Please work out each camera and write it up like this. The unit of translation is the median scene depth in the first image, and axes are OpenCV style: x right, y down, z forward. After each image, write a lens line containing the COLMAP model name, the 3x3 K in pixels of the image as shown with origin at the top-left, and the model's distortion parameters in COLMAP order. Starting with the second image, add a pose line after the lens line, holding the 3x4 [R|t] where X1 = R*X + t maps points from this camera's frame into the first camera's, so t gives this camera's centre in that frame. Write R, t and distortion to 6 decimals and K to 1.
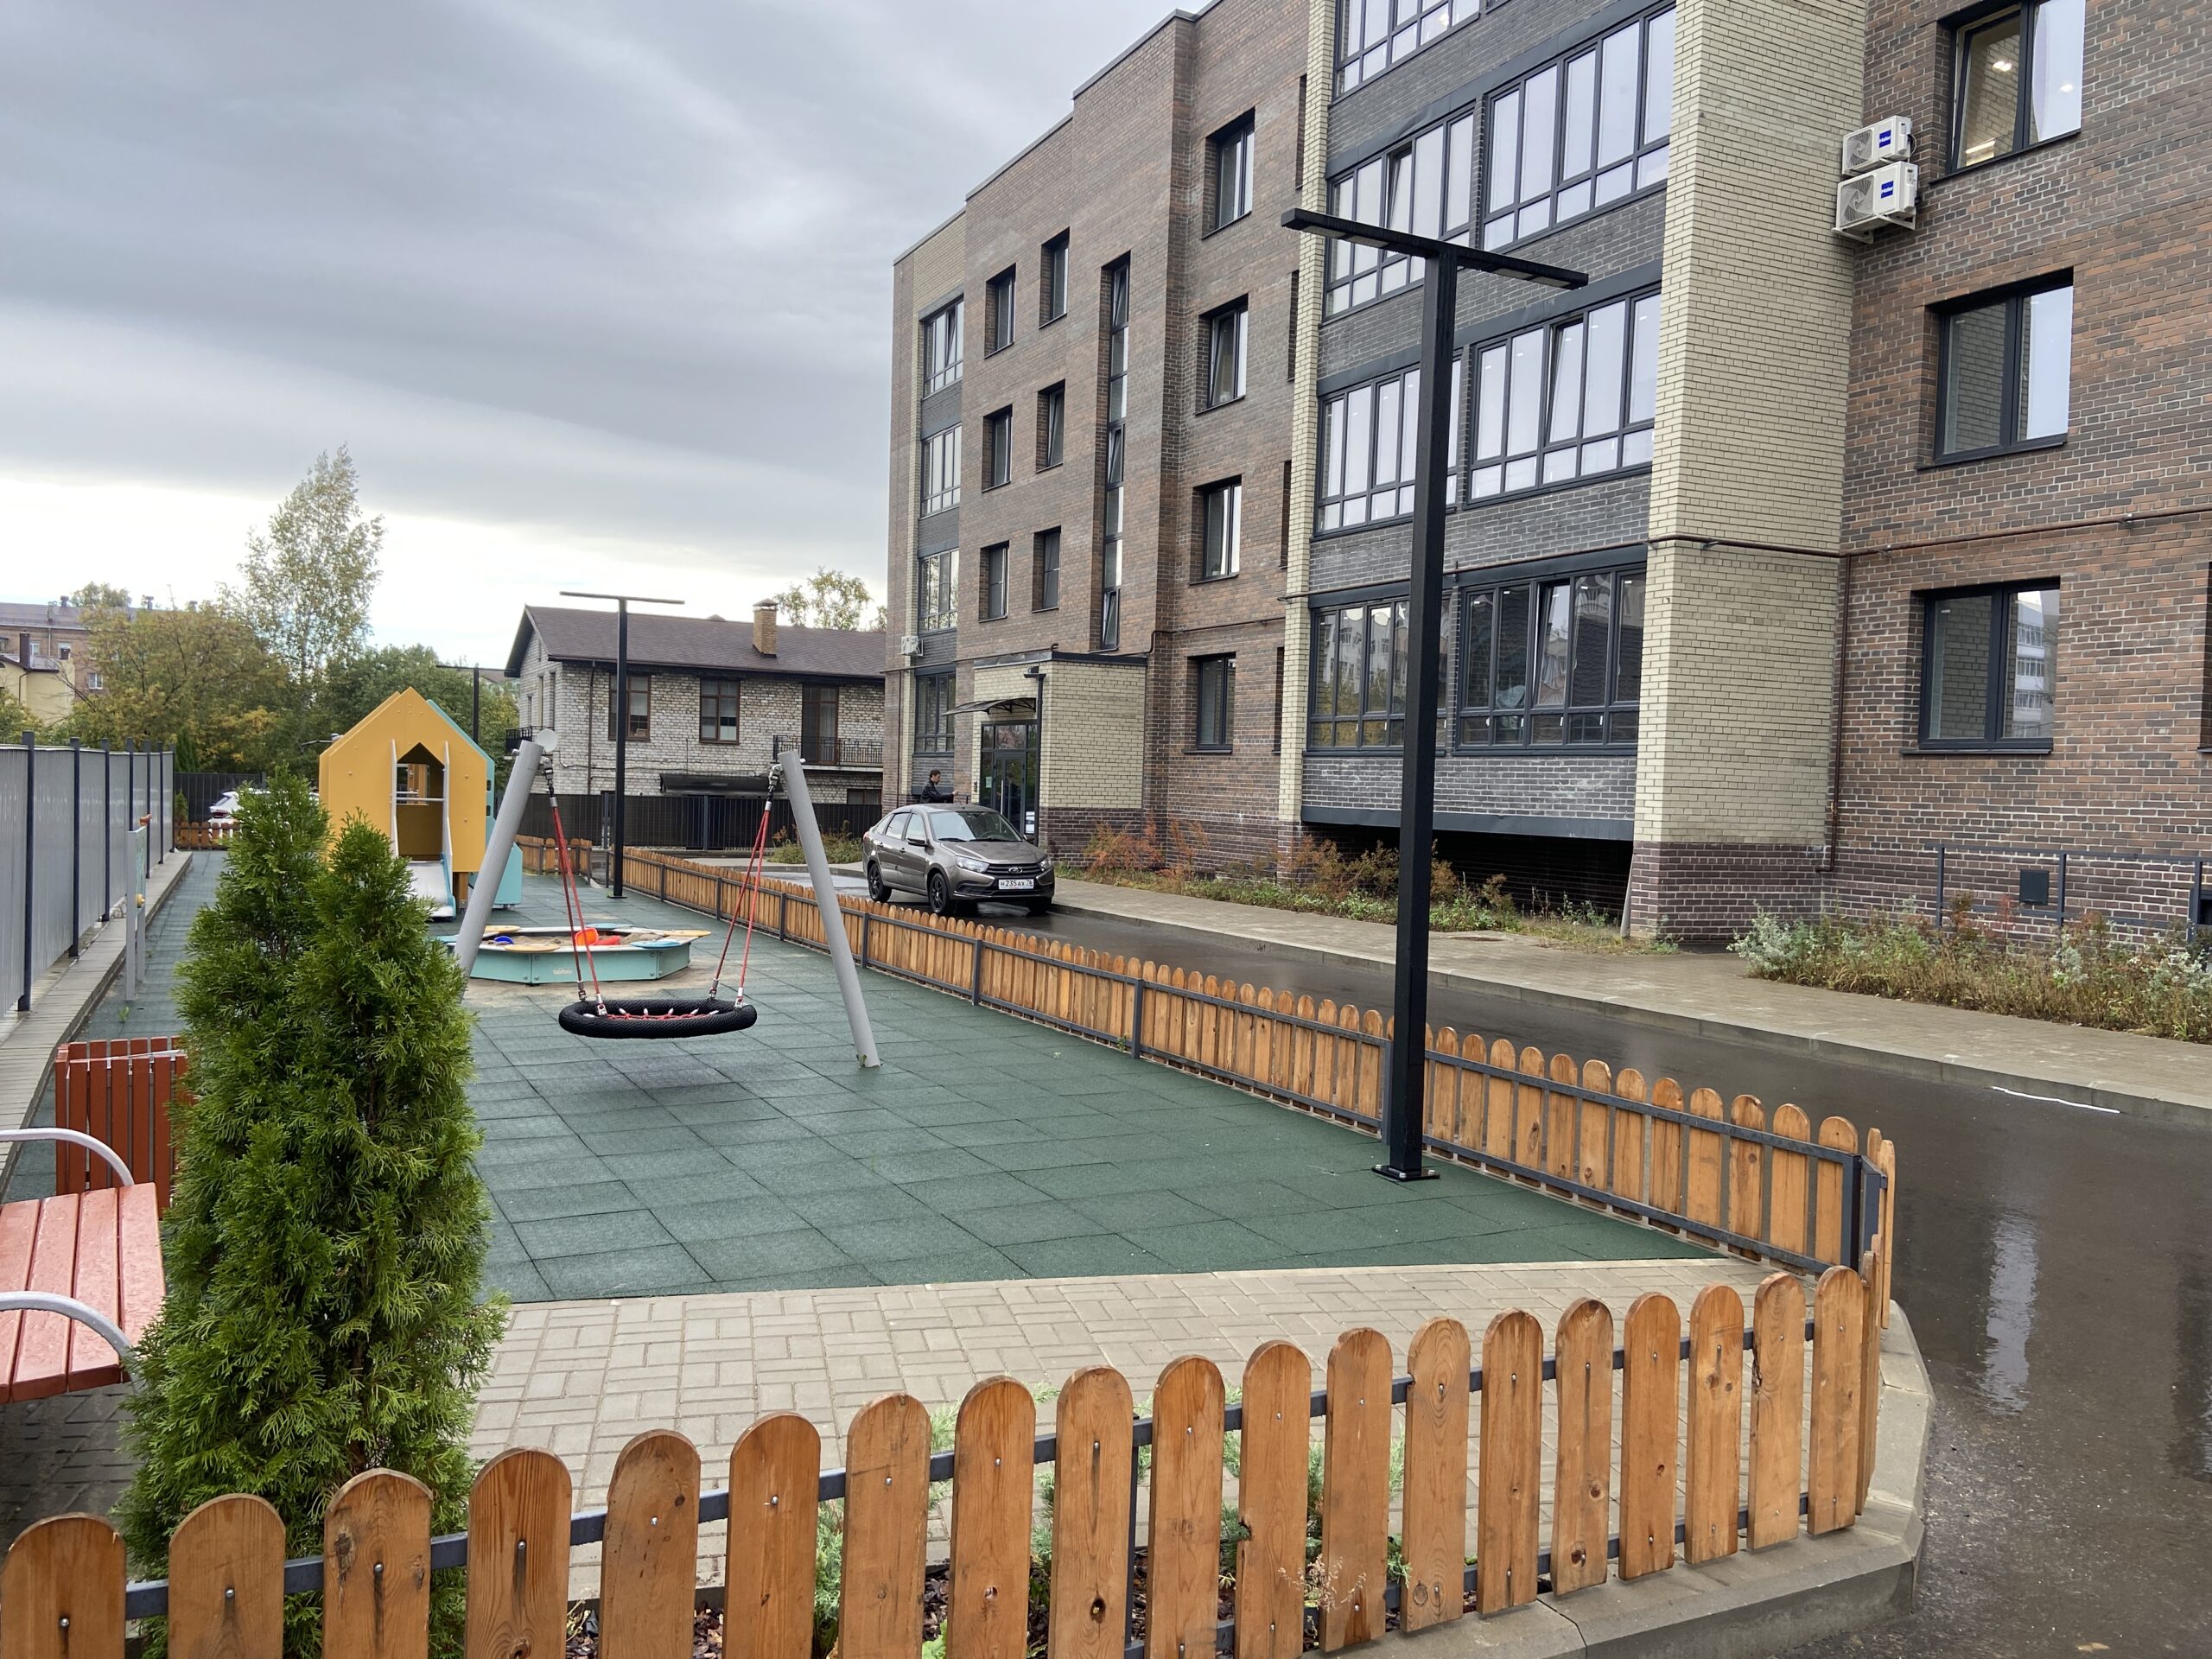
lens RADIAL K [[1652.8, 0, 1038.8], [0, 1652.8, 836.9], [0, 0, 1]] dist [0.111522, -0.134930]
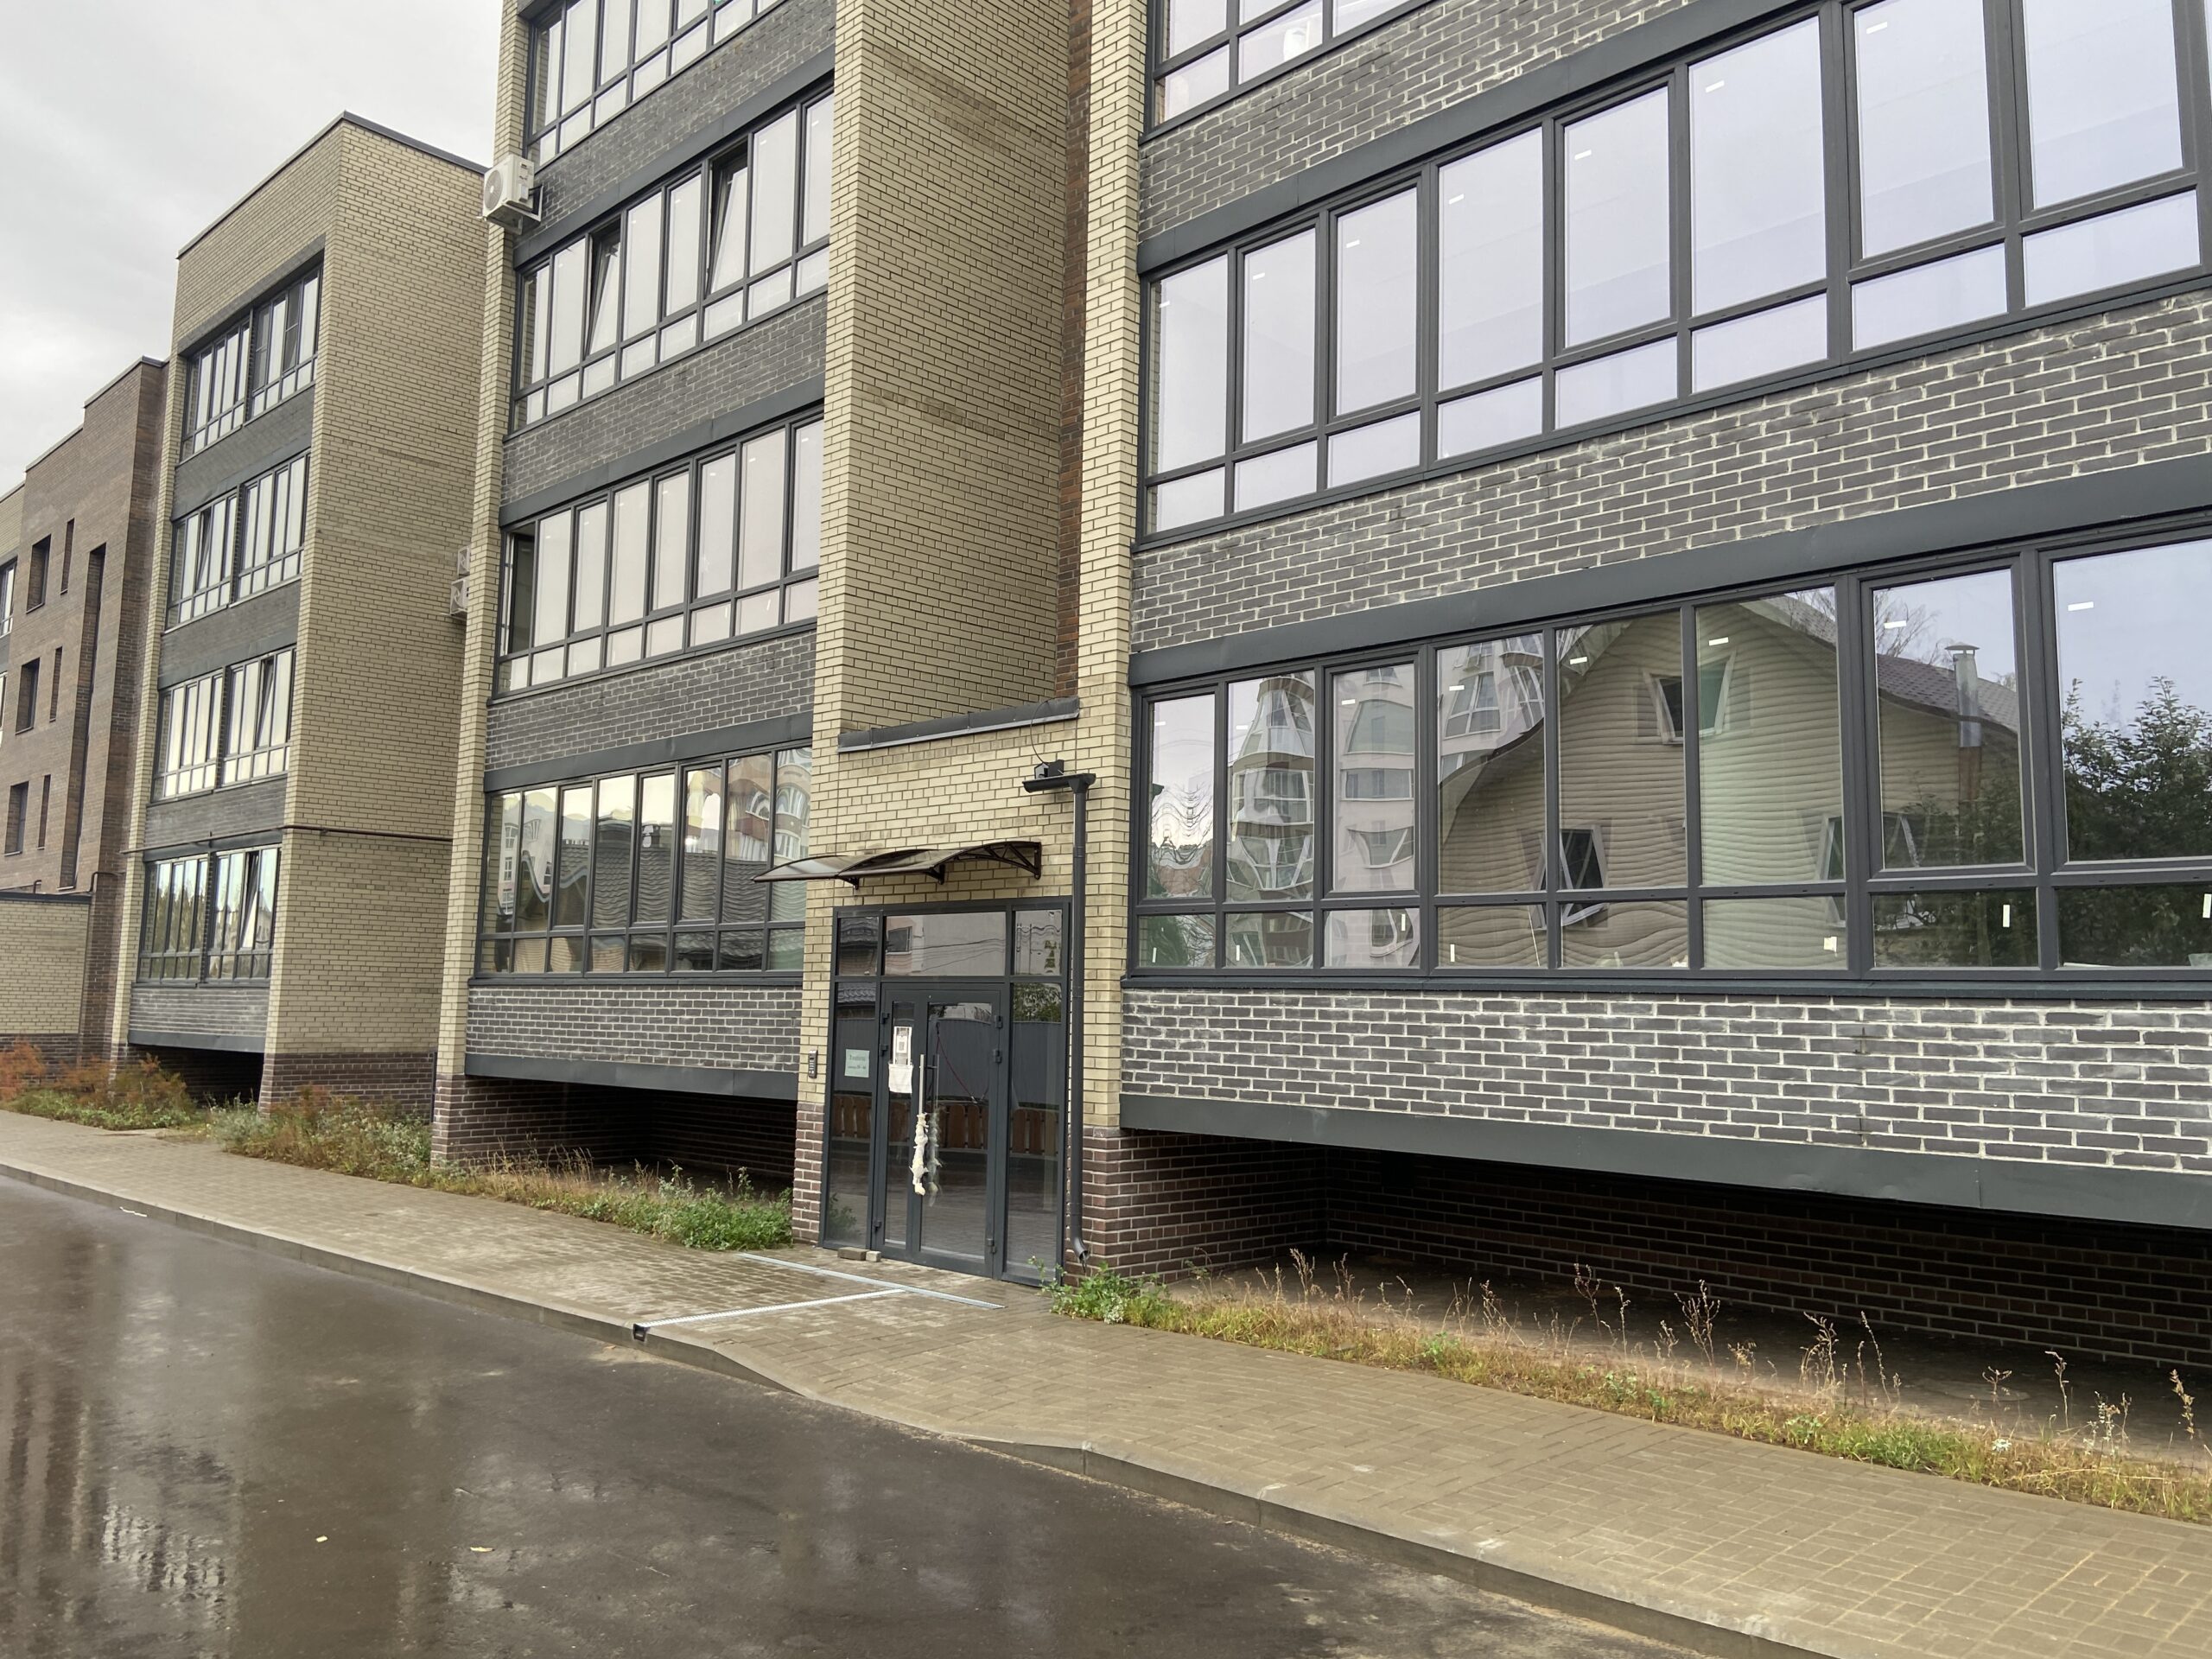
lens RADIAL K [[1671.7, 0, 1063.6], [0, 1671.7, 802.5], [0, 0, 1]] dist [0.119500, -0.172951]
pose [[0.944359, 0.023999, 0.328040, 0.217640], [0.023993, 0.989651, -0.141474, 0.005041], [-0.328040, 0.141473, 0.934010, -0.209139]]
